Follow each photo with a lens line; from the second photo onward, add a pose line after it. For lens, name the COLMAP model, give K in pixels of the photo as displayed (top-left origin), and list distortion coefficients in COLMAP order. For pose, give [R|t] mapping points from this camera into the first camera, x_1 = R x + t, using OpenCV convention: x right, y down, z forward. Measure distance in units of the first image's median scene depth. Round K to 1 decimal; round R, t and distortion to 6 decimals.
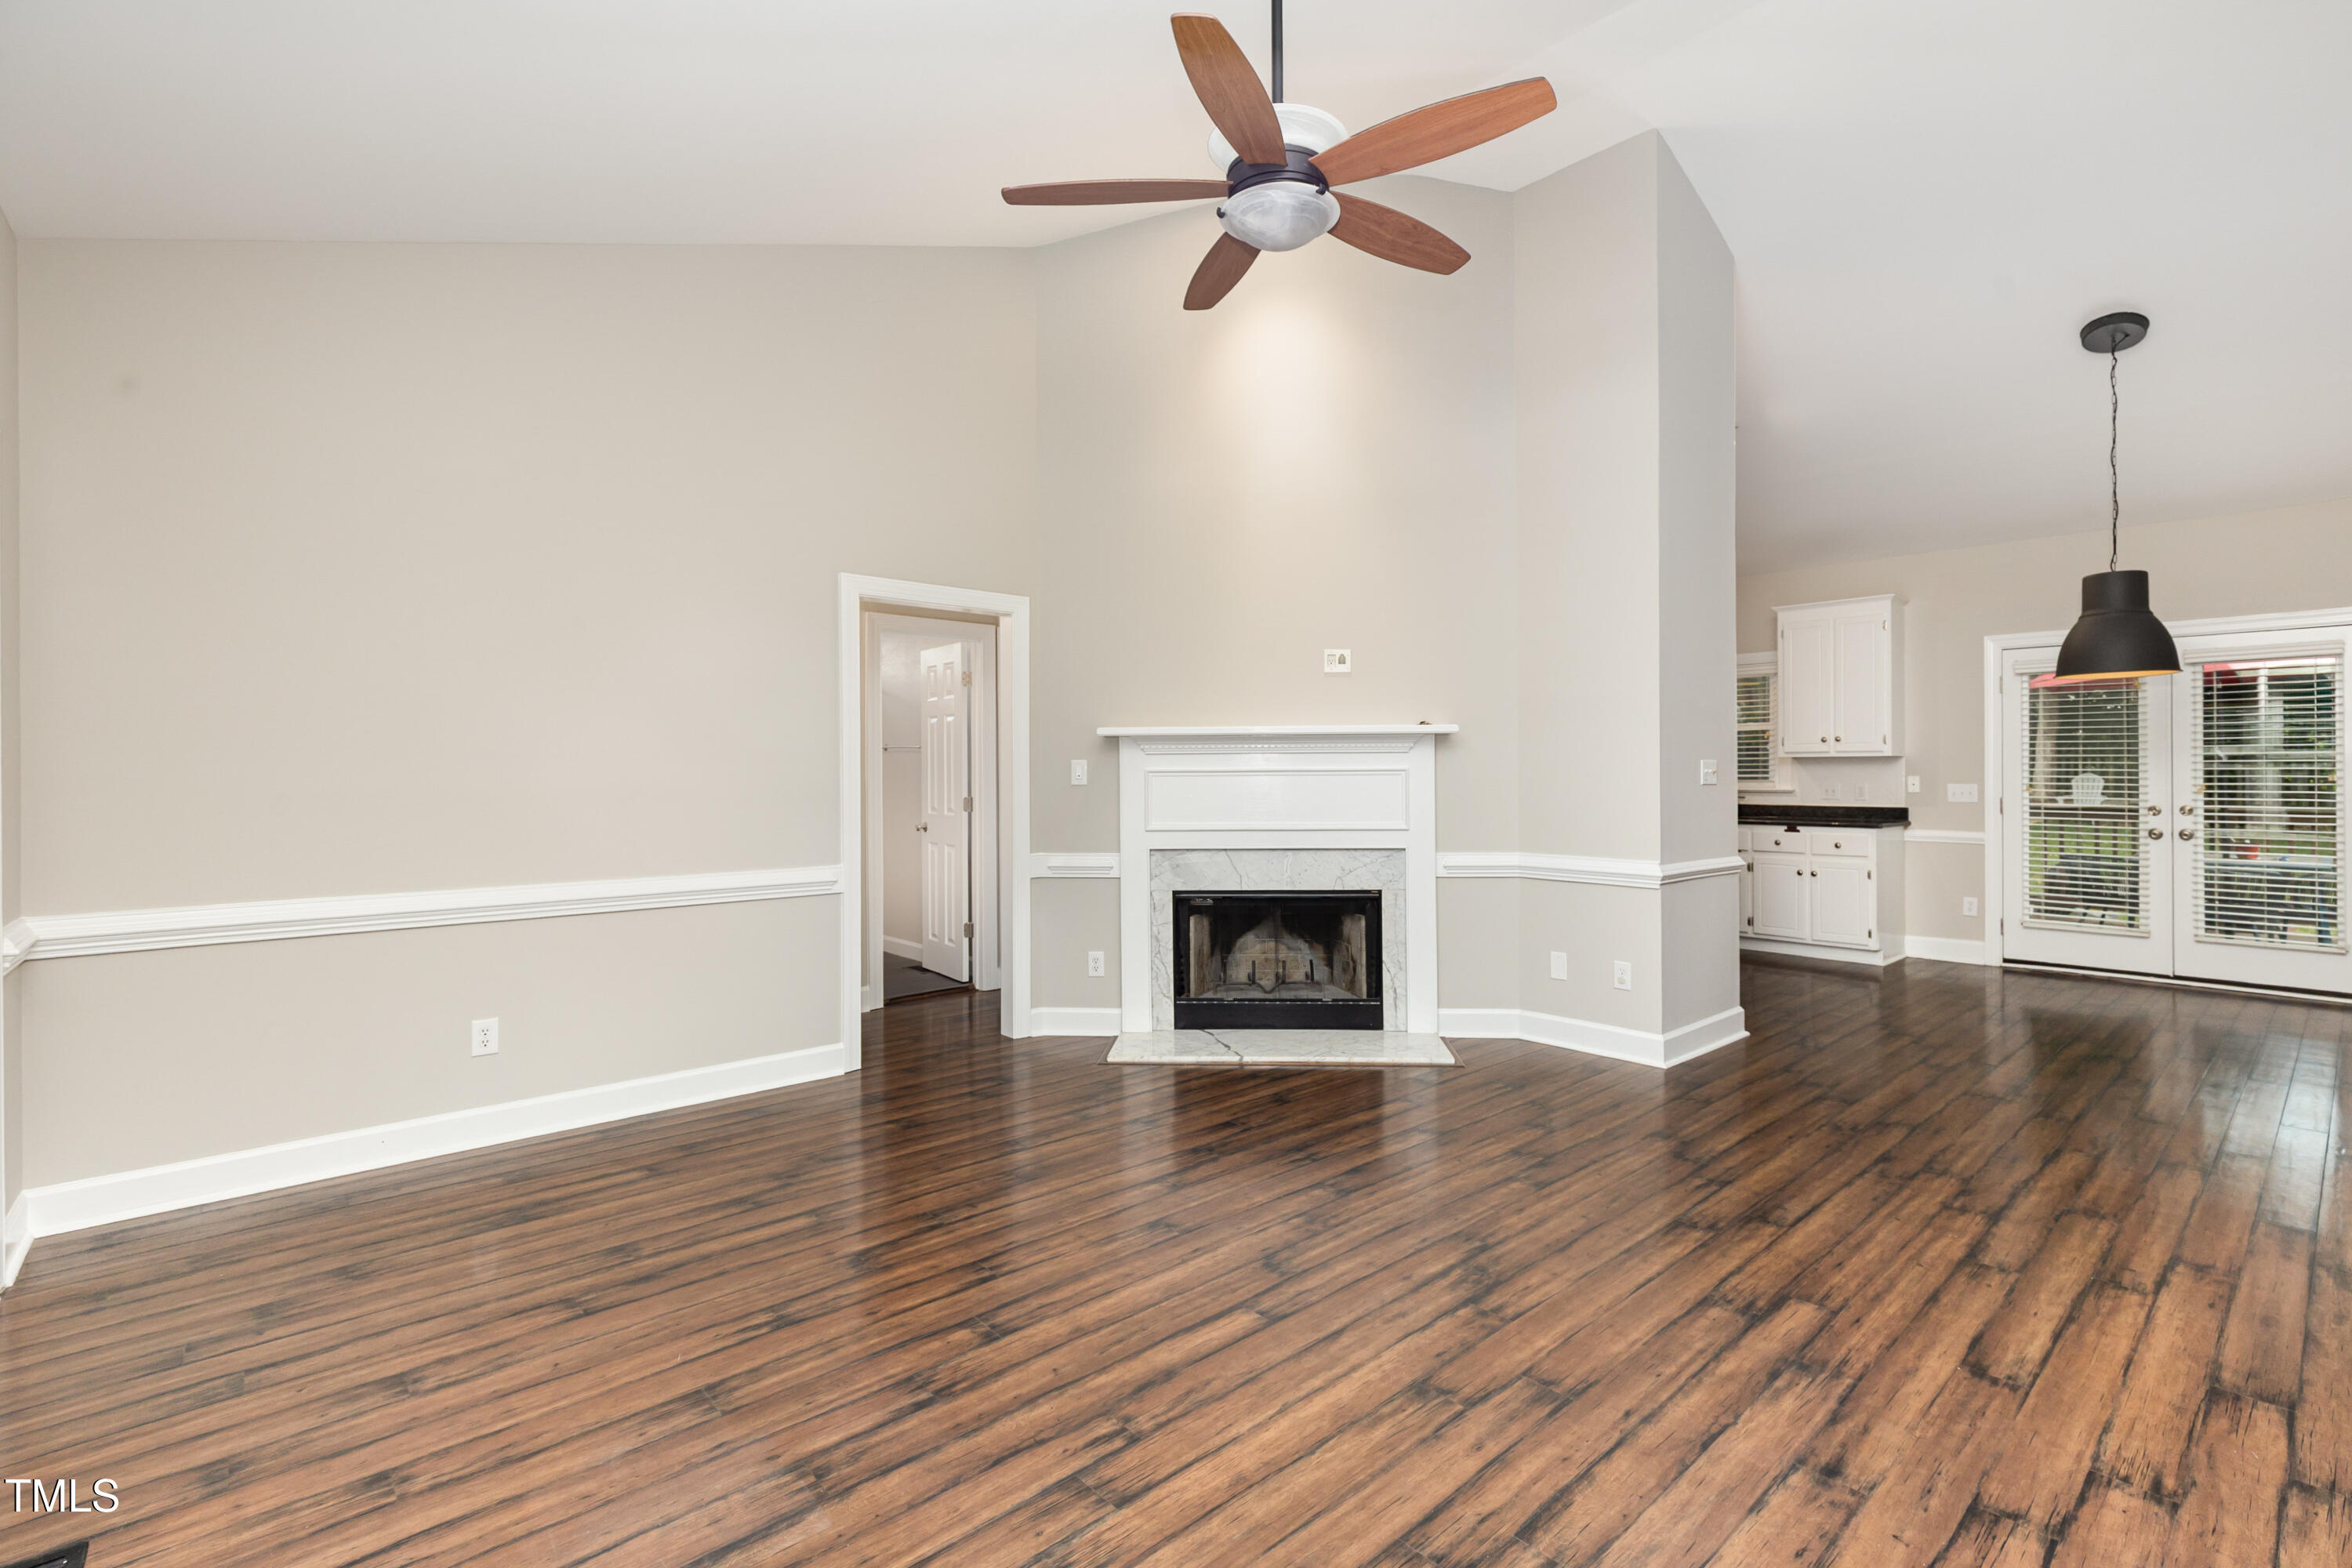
lens RADIAL K [[1063.0, 0, 1243.5], [0, 1063.0, 761.5], [0, 0, 1]] dist [0.006621, -0.002734]
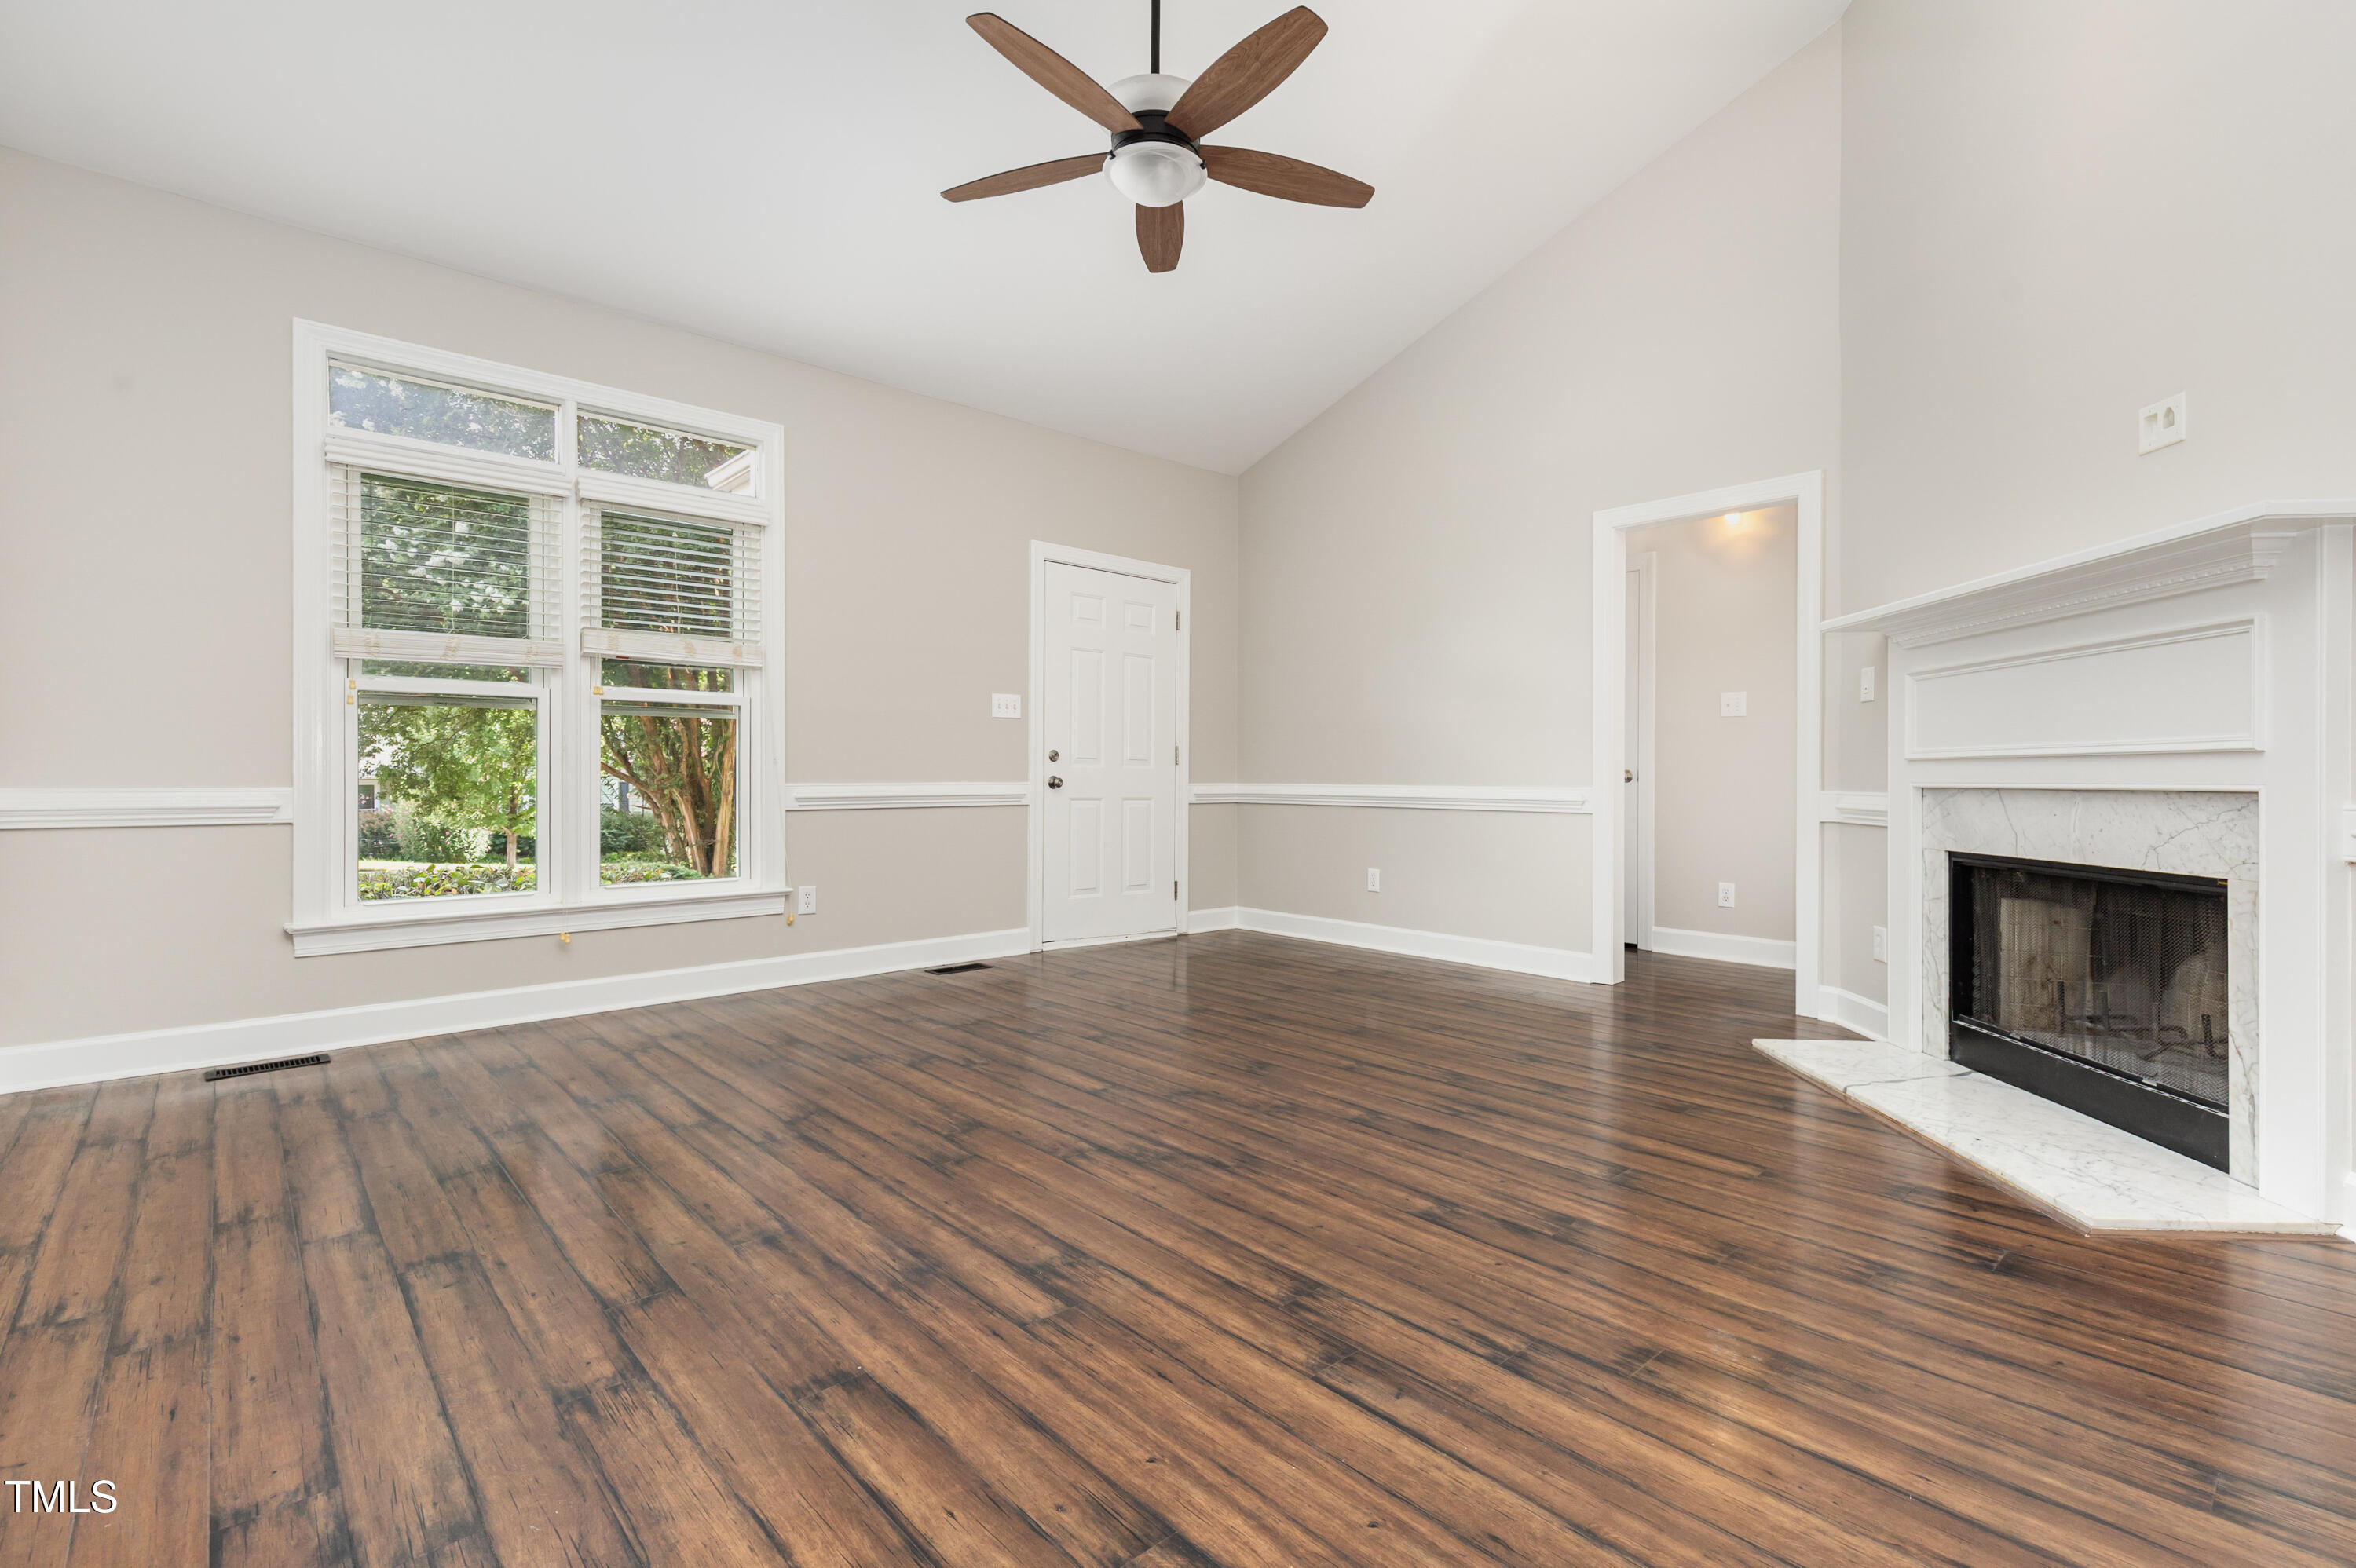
lens RADIAL K [[1064.7, 0, 1186.5], [0, 1064.7, 781.9], [0, 0, 1]] dist [0.006621, -0.002734]
pose [[-0.018409, 0.010535, -0.999775, 1.375695], [0.006429, 0.999925, 0.010419, 0.154894], [0.999810, -0.006236, -0.018475, 1.220736]]
